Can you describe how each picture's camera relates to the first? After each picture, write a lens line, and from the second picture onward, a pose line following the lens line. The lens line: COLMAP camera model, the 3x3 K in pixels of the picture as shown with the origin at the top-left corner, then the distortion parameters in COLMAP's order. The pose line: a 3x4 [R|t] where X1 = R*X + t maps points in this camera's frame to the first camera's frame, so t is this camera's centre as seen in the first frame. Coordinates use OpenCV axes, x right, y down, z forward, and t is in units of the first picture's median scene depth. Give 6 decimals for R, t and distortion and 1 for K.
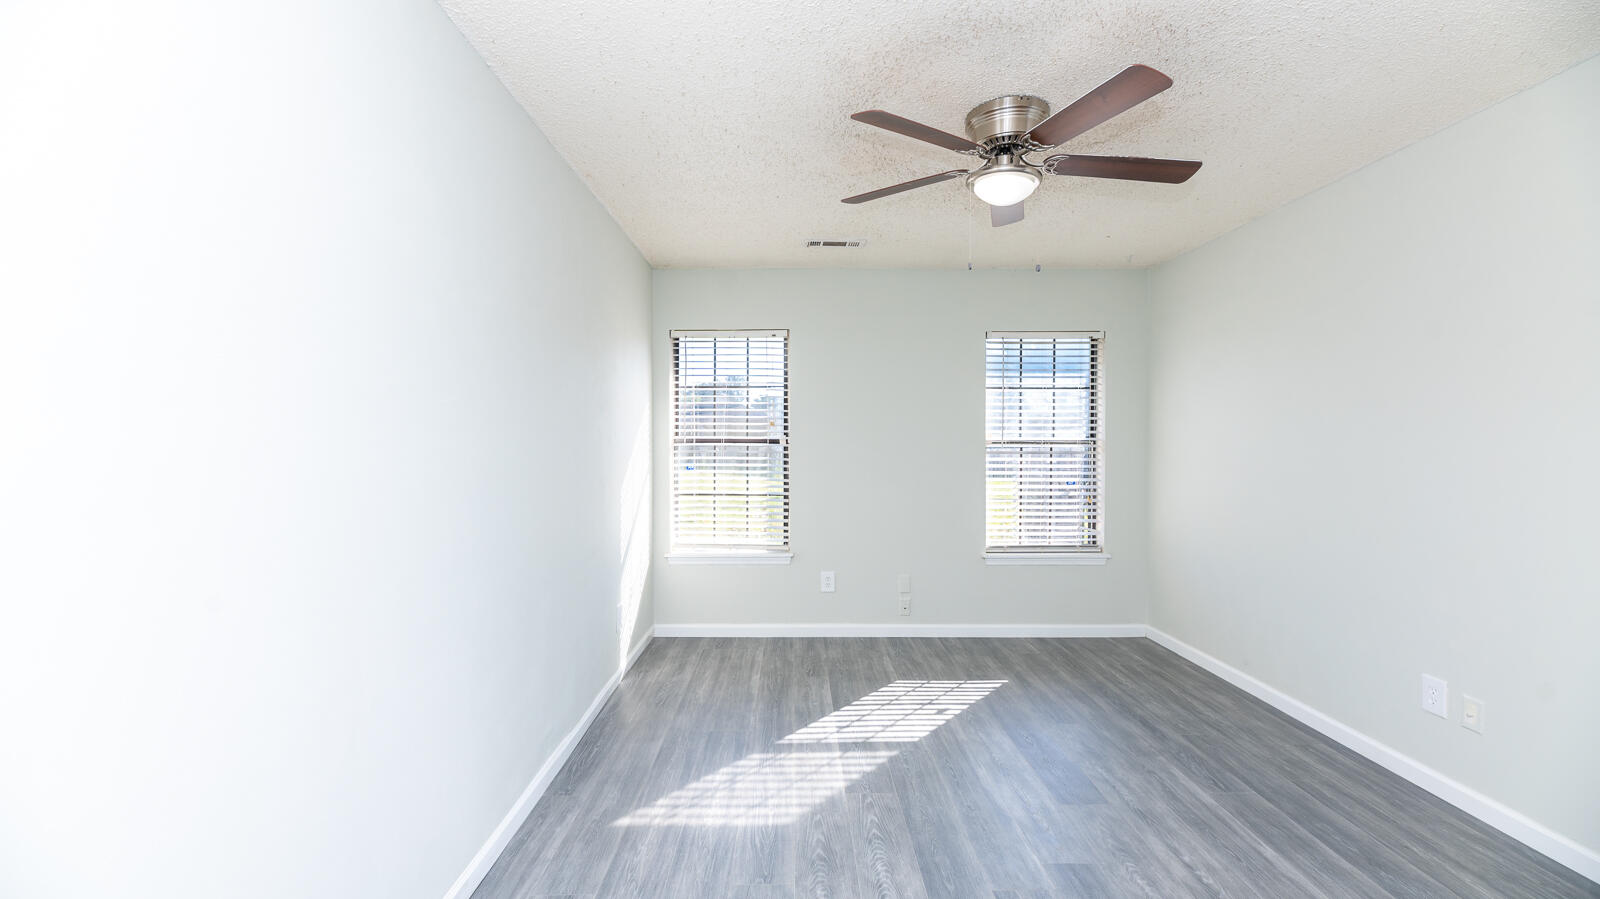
lens RADIAL K [[643.3, 0, 800.0], [0, 643.3, 449.5], [0, 0, 1]] dist [0.002077, 0.000309]
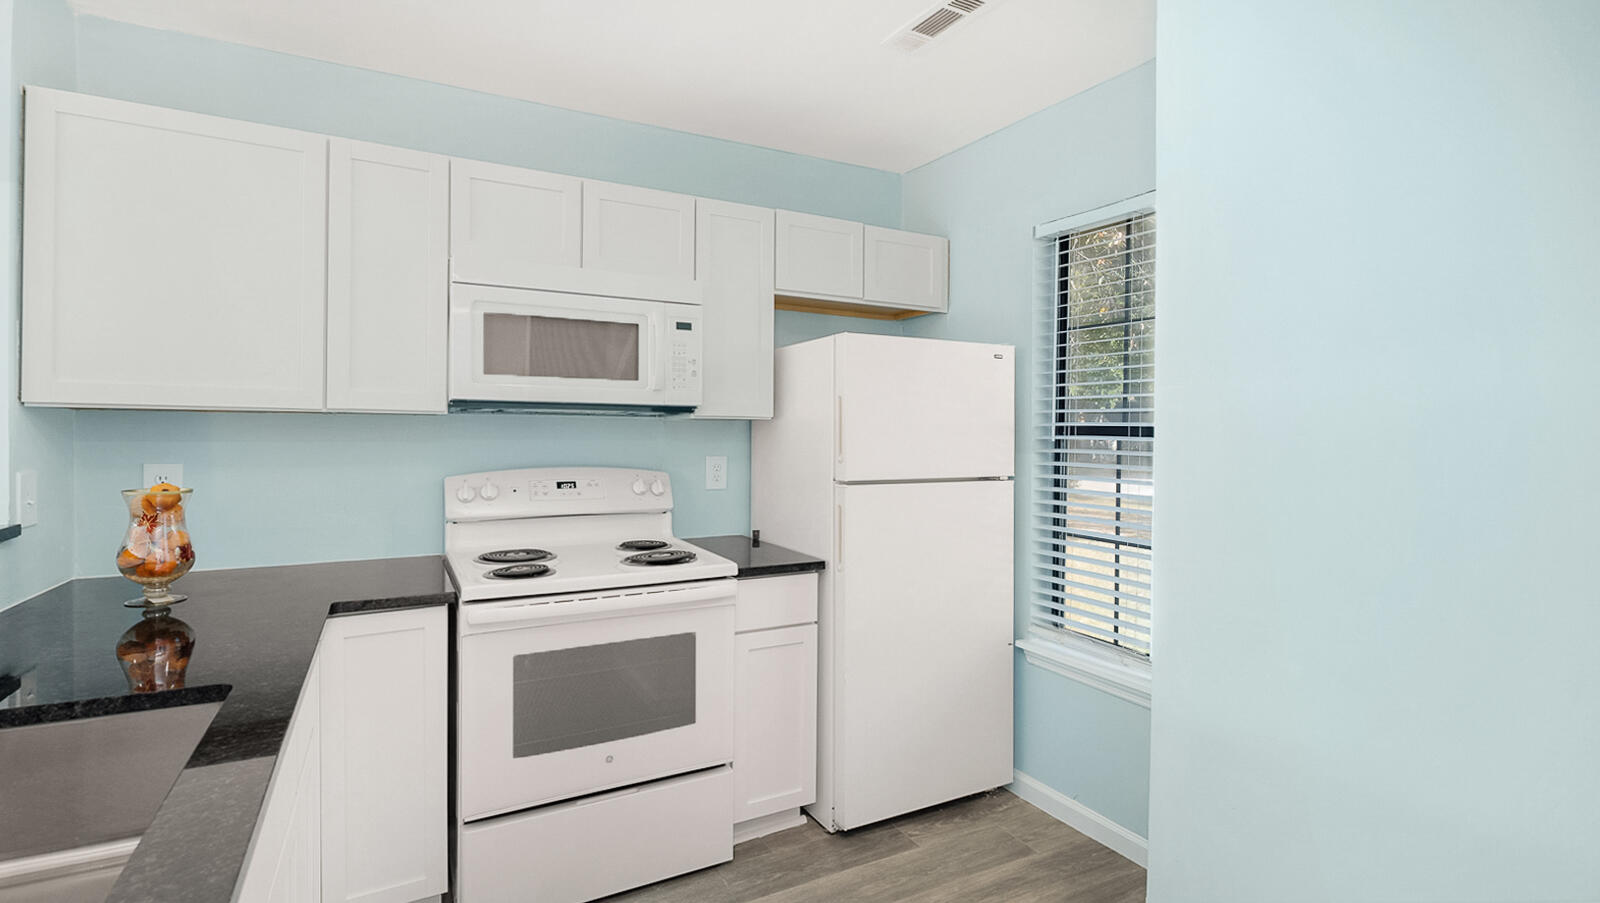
lens RADIAL K [[744.5, 0, 793.2], [0, 744.5, 427.1], [0, 0, 1]] dist [-0.002468, -0.000600]
pose [[0.455655, -0.005048, -0.890142, 0.316412], [-0.016601, 0.999762, -0.014167, -0.005555], [0.890002, 0.021233, 0.455463, 0.660518]]
